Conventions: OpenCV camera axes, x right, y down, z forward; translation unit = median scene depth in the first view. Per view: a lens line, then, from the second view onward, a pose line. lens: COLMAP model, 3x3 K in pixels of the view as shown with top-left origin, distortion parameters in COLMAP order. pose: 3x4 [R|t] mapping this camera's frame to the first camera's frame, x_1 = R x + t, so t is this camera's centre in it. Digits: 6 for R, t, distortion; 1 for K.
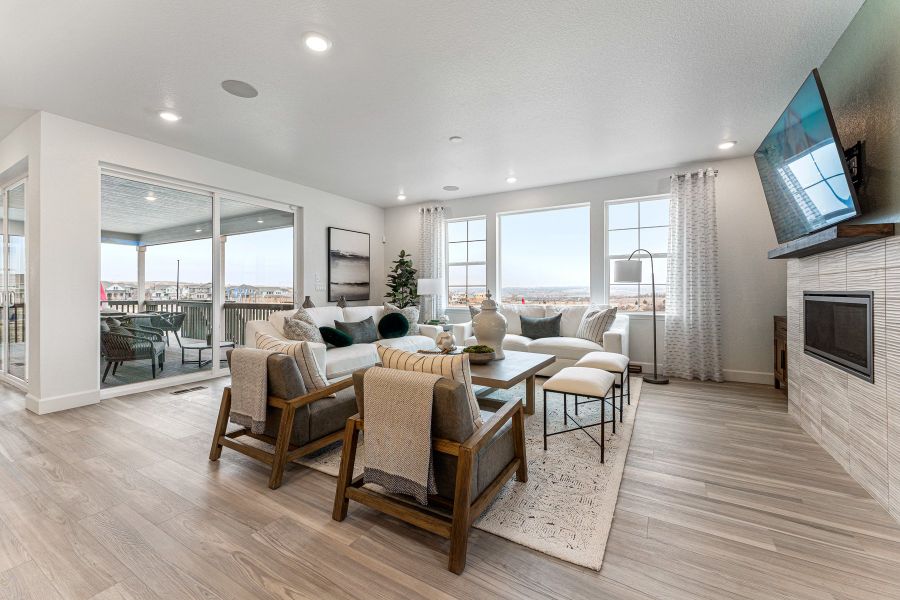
lens RADIAL K [[371.3, 0, 450.8], [0, 371.3, 290.5], [0, 0, 1]] dist [-0.000478, -0.000008]
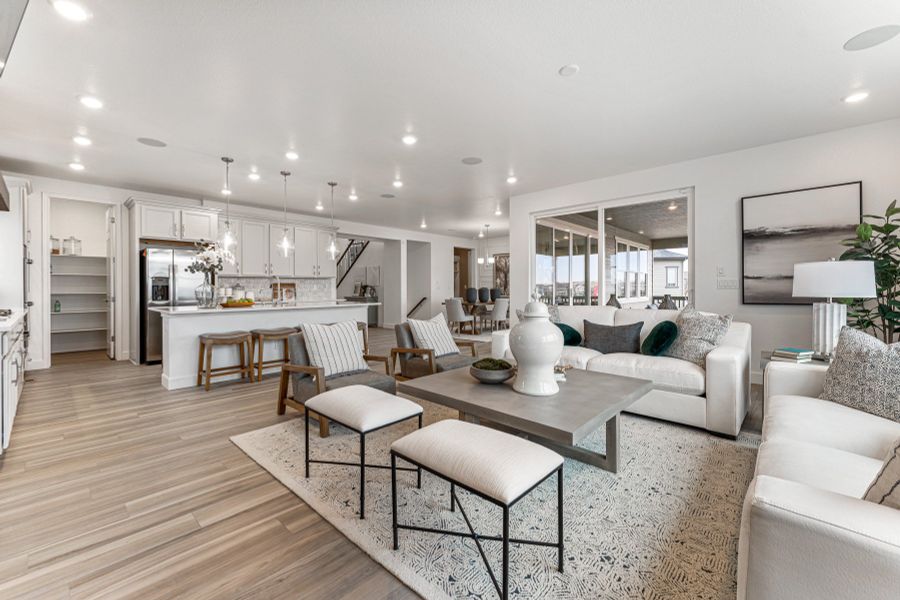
lens RADIAL K [[371.3, 0, 450.8], [0, 371.3, 290.5], [0, 0, 1]] dist [-0.000478, -0.000008]
pose [[-0.216870, 0.003676, -0.976194, 0.991320], [0.004116, 0.999987, 0.002852, 0.001906], [0.976192, -0.003399, -0.216882, 1.248098]]
